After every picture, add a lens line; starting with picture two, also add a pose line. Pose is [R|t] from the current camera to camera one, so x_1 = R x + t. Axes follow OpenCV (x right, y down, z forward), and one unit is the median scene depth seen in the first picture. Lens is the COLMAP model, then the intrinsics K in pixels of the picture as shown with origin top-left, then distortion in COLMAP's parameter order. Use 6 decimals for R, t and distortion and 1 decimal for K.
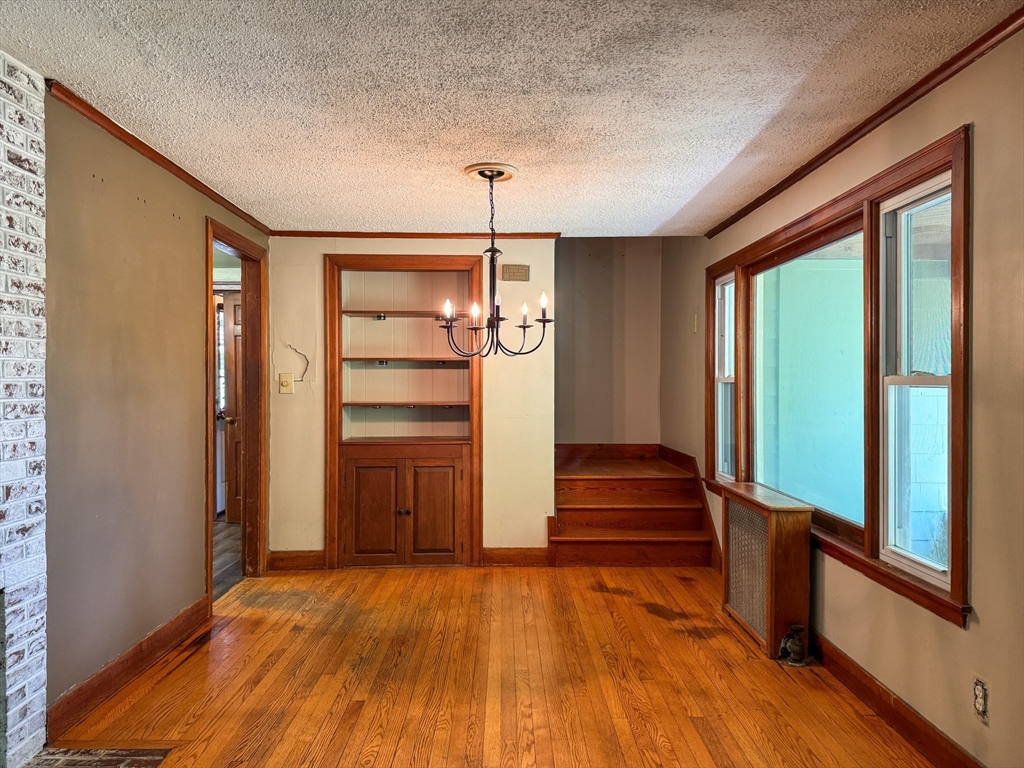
lens RADIAL K [[726.7, 0, 519.1], [0, 726.7, 389.8], [0, 0, 1]] dist [0.124565, -0.173630]
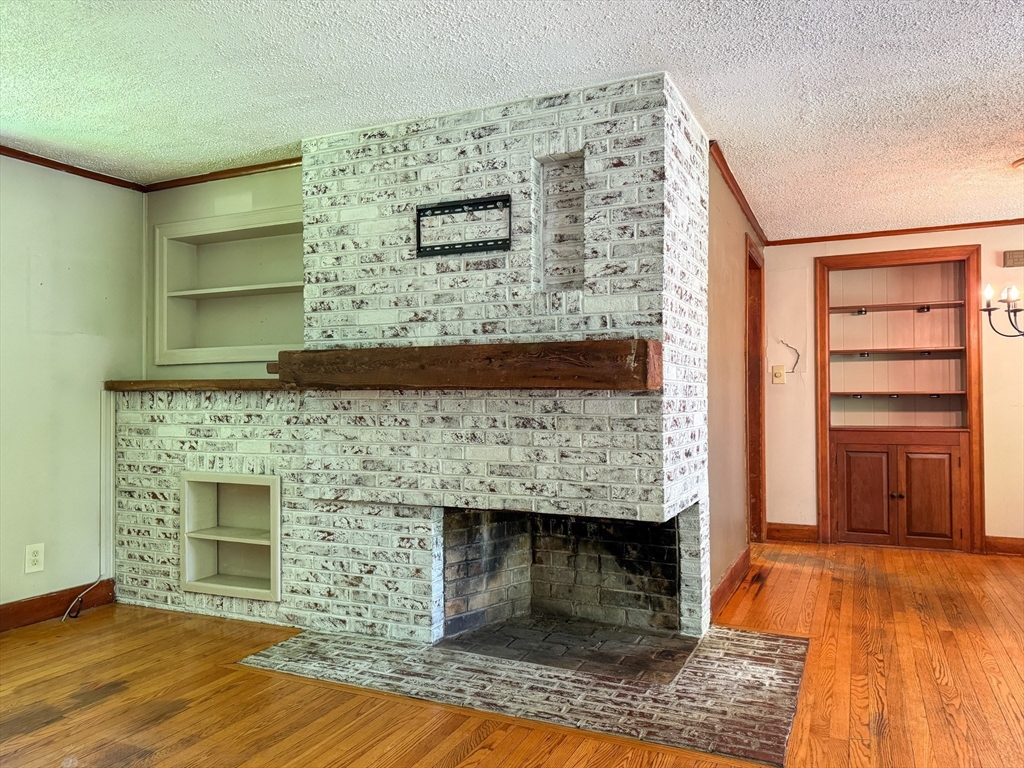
lens RADIAL K [[748.0, 0, 524.2], [0, 748.0, 385.5], [0, 0, 1]] dist [0.062268, -0.086953]
pose [[0.905184, -0.011379, -0.424867, -0.189903], [-0.001074, 0.999577, -0.029059, 0.044181], [0.425018, 0.026760, 0.904789, -0.223263]]
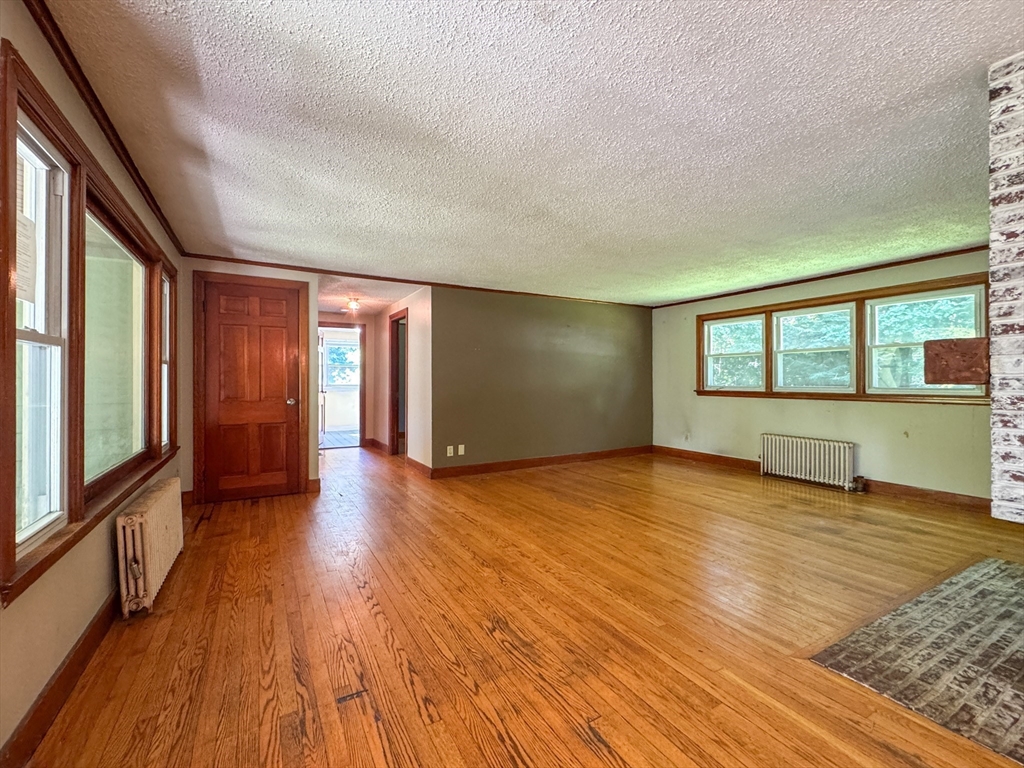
lens RADIAL K [[442.7, 0, 500.4], [0, 442.7, 381.4], [0, 0, 1]] dist [-0.002569, -0.000025]
pose [[-0.885441, -0.002074, -0.464747, 0.162771], [-0.009026, 0.999878, 0.012733, 0.026358], [0.464664, 0.015469, -0.885352, 0.481368]]
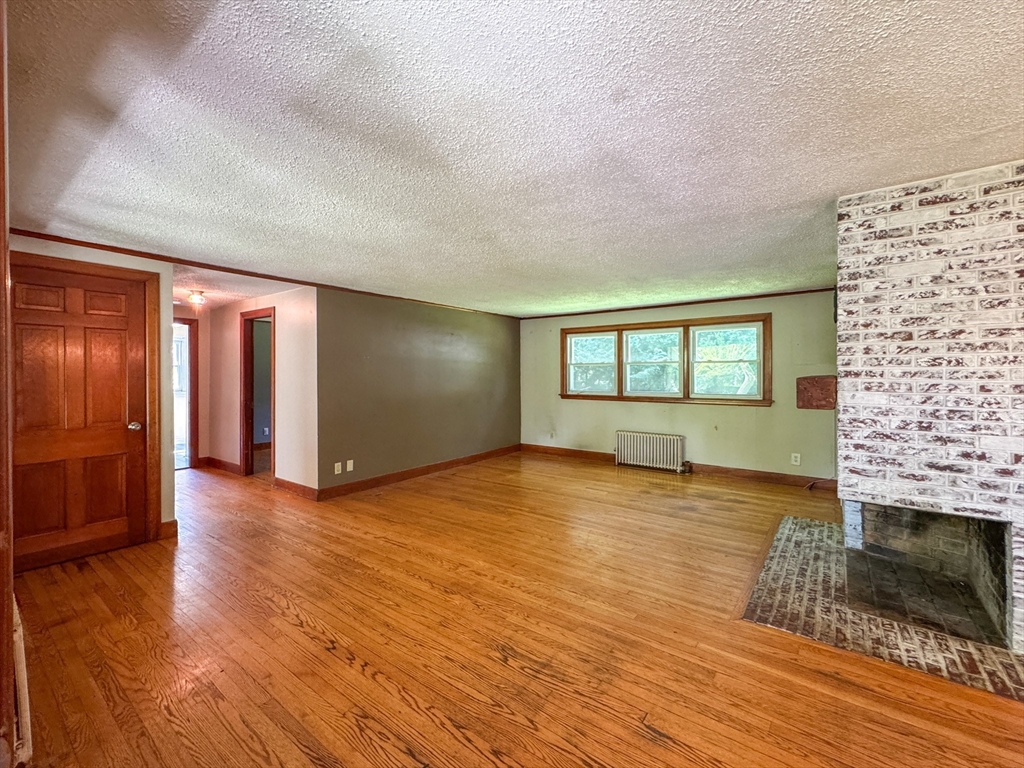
lens RADIAL K [[435.6, 0, 509.9], [0, 435.6, 376.8], [0, 0, 1]] dist [0.000751, 0.000033]
pose [[-0.619269, 0.003981, -0.785169, 0.303285], [-0.010021, 0.999866, 0.012973, -0.012186], [0.785115, 0.015902, -0.619145, 0.368216]]
